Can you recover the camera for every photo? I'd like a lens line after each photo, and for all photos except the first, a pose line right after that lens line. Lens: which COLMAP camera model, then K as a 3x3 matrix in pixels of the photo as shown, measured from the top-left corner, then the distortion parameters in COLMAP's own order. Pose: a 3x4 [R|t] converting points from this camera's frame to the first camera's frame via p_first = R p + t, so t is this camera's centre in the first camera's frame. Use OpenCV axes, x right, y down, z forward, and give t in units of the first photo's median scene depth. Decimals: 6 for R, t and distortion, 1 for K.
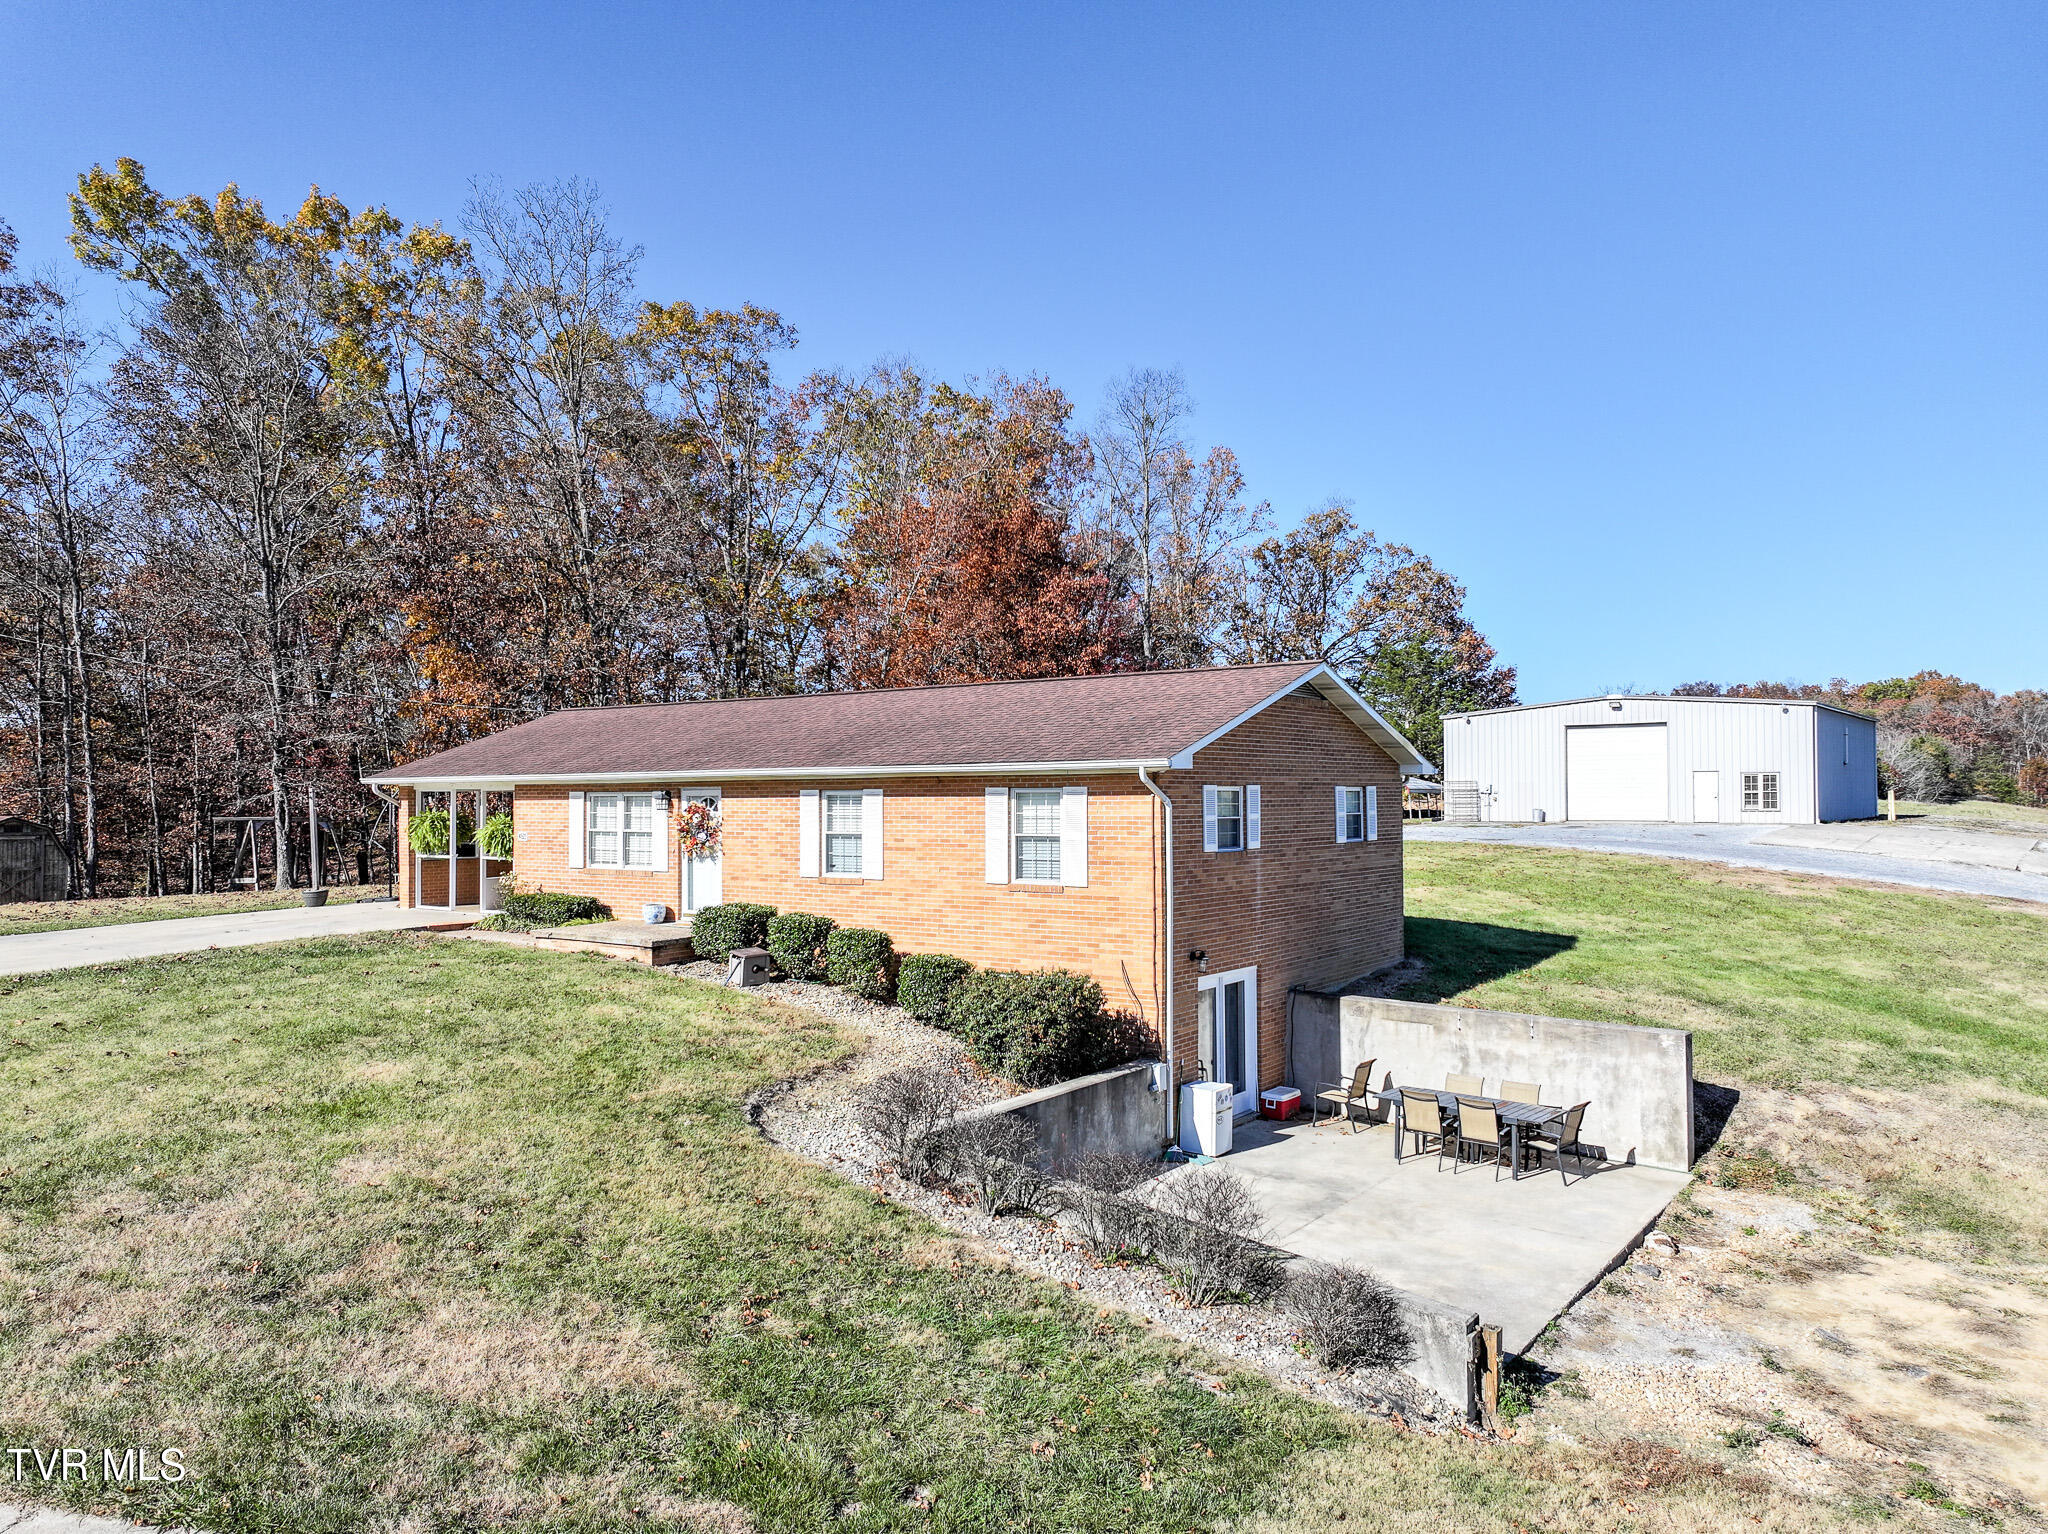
lens RADIAL K [[1434.2, 0, 1024.0], [0, 1434.2, 767.0], [0, 0, 1]] dist [0.000710, 0.005620]
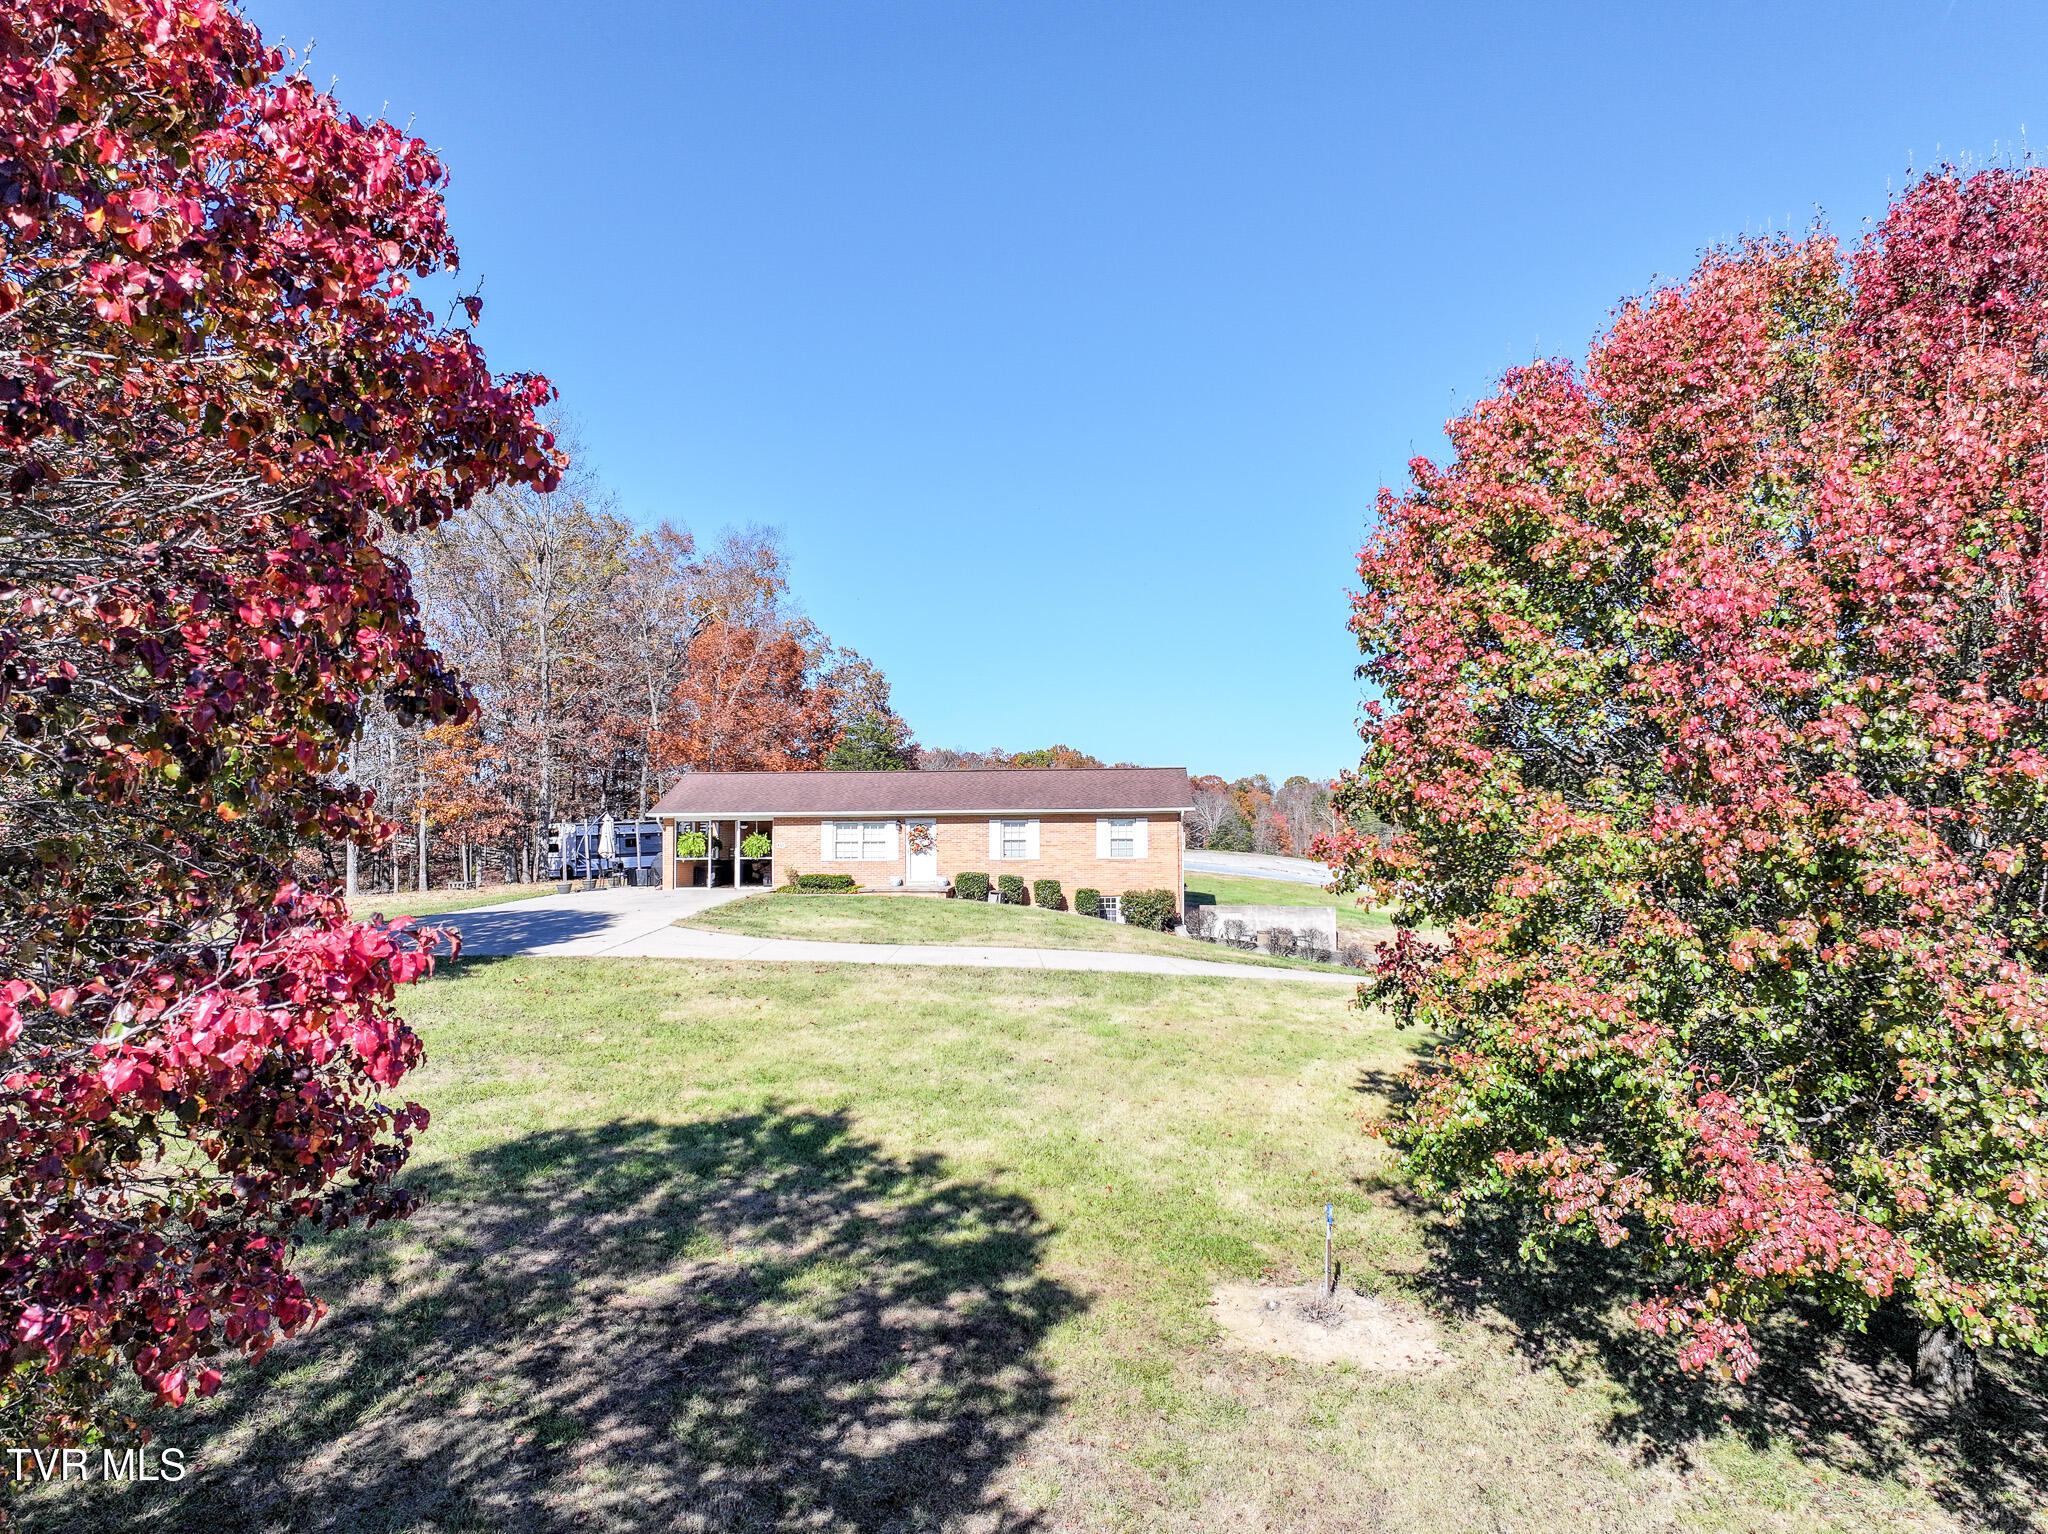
lens RADIAL K [[1434.2, 0, 1024.0], [0, 1434.2, 767.0], [0, 0, 1]] dist [0.000710, 0.005620]
pose [[0.843208, 0.027276, 0.536895, -1.217560], [-0.008150, 0.999246, -0.037964, 0.016939], [-0.537525, 0.027636, 0.842795, -0.820045]]
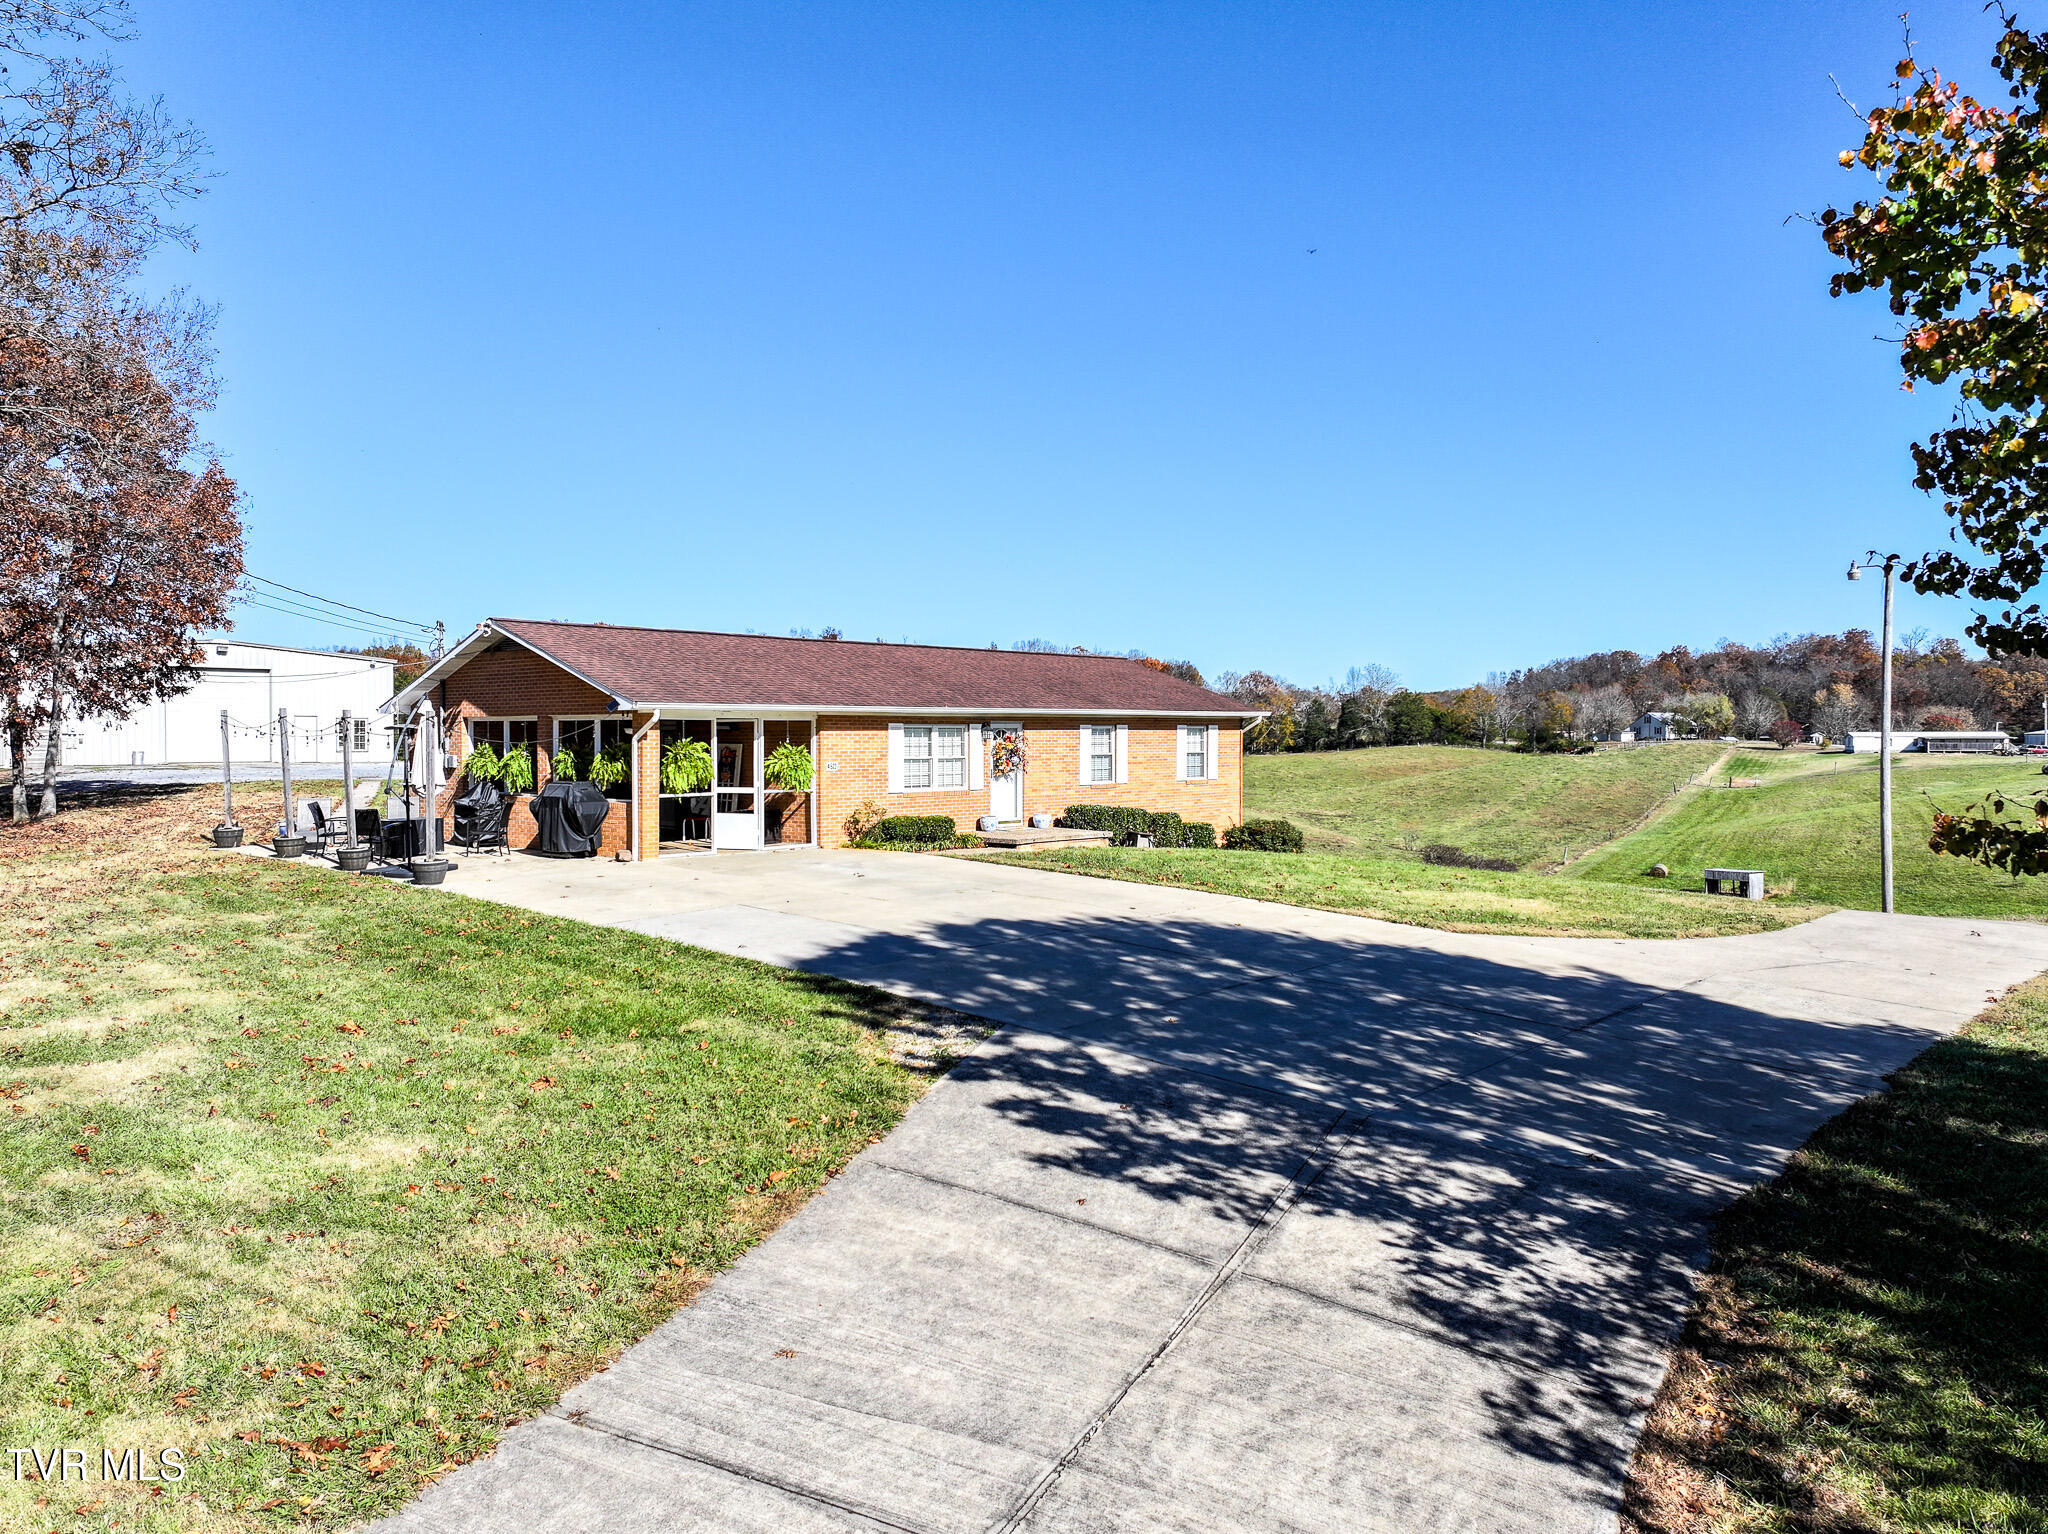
lens RADIAL K [[1434.2, 0, 1024.0], [0, 1434.2, 767.0], [0, 0, 1]] dist [0.000710, 0.005620]
pose [[0.114262, -0.015699, 0.993327, -1.501728], [-0.018672, 0.999665, 0.017947, 0.031865], [-0.993275, -0.020598, 0.113931, 0.847842]]
